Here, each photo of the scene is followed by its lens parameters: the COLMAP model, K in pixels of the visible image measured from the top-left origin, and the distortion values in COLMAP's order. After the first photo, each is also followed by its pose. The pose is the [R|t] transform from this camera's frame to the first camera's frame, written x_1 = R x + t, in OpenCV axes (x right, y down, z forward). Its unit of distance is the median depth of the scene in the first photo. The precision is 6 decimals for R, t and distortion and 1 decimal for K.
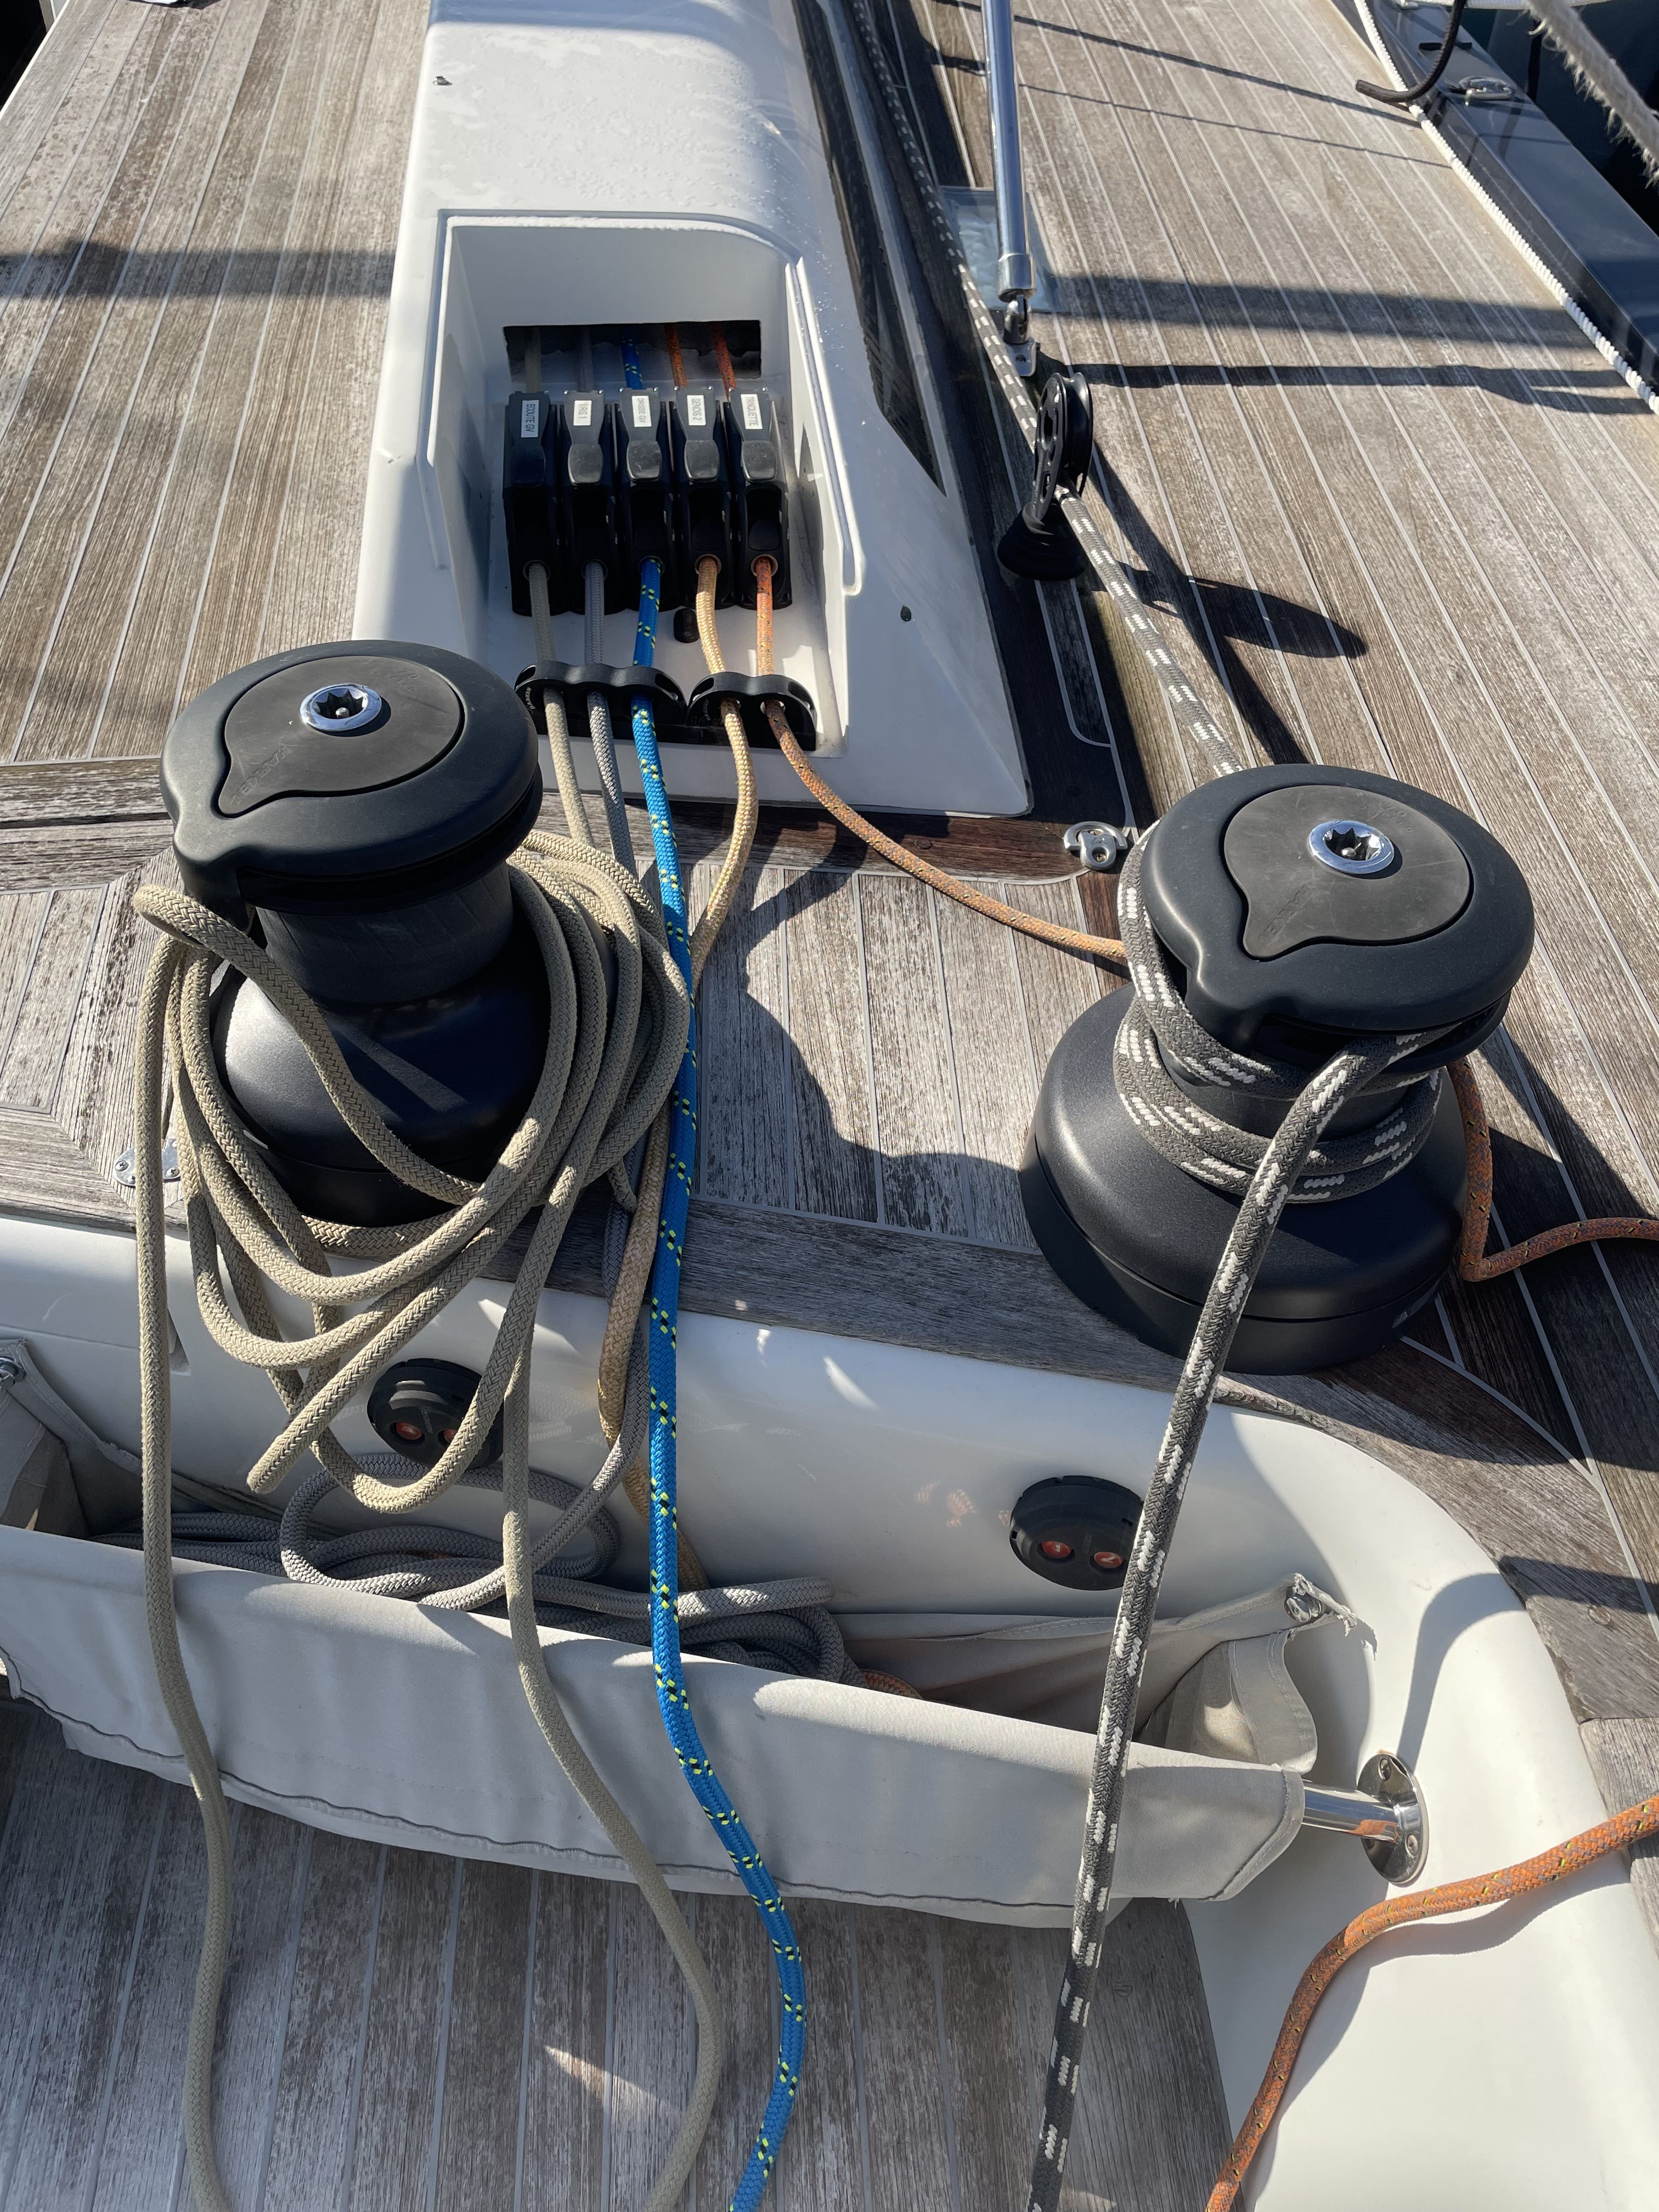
lens RADIAL K [[1688.2, 0, 840.7], [0, 1688.2, 1098.3], [0, 0, 1]] dist [0.026178, -0.004626]
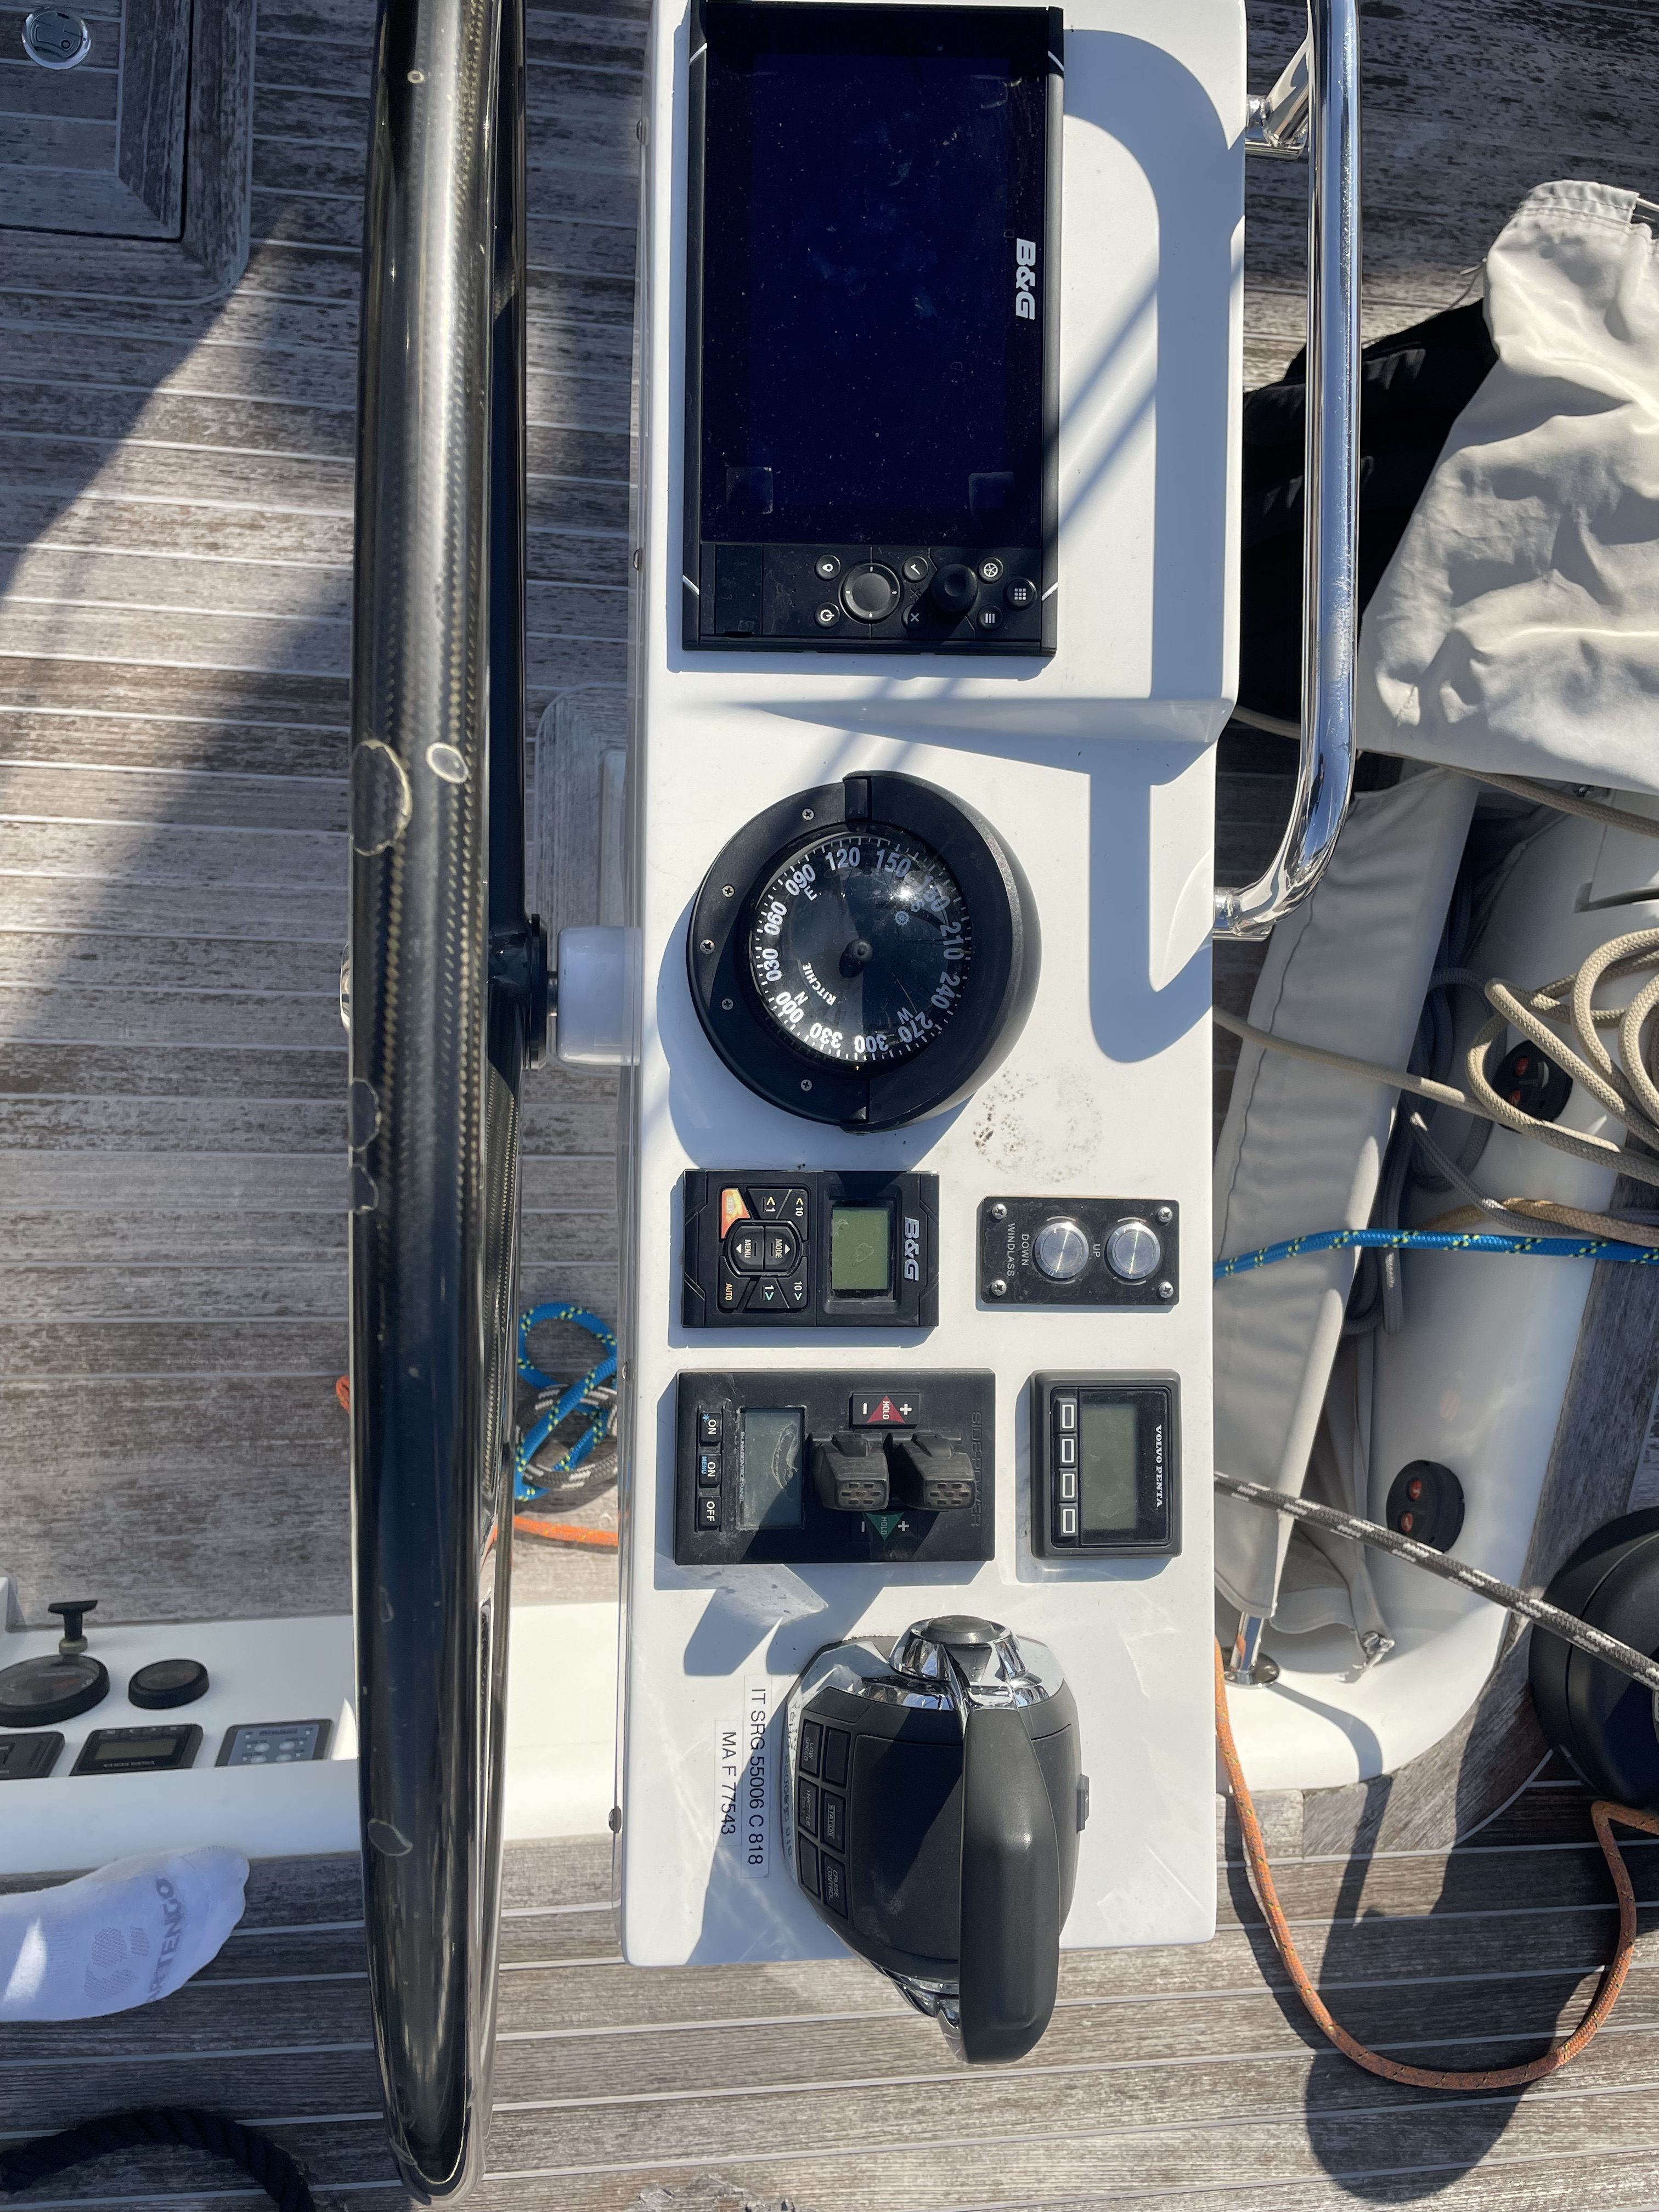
lens RADIAL K [[1688.2, 0, 840.7], [0, 1688.2, 1098.3], [0, 0, 1]] dist [0.026178, -0.004626]
pose [[-0.068589, 0.997114, -0.032548, -0.153526], [-0.847195, -0.040986, 0.529699, -0.102295], [0.526836, 0.063906, 0.847561, -0.660639]]
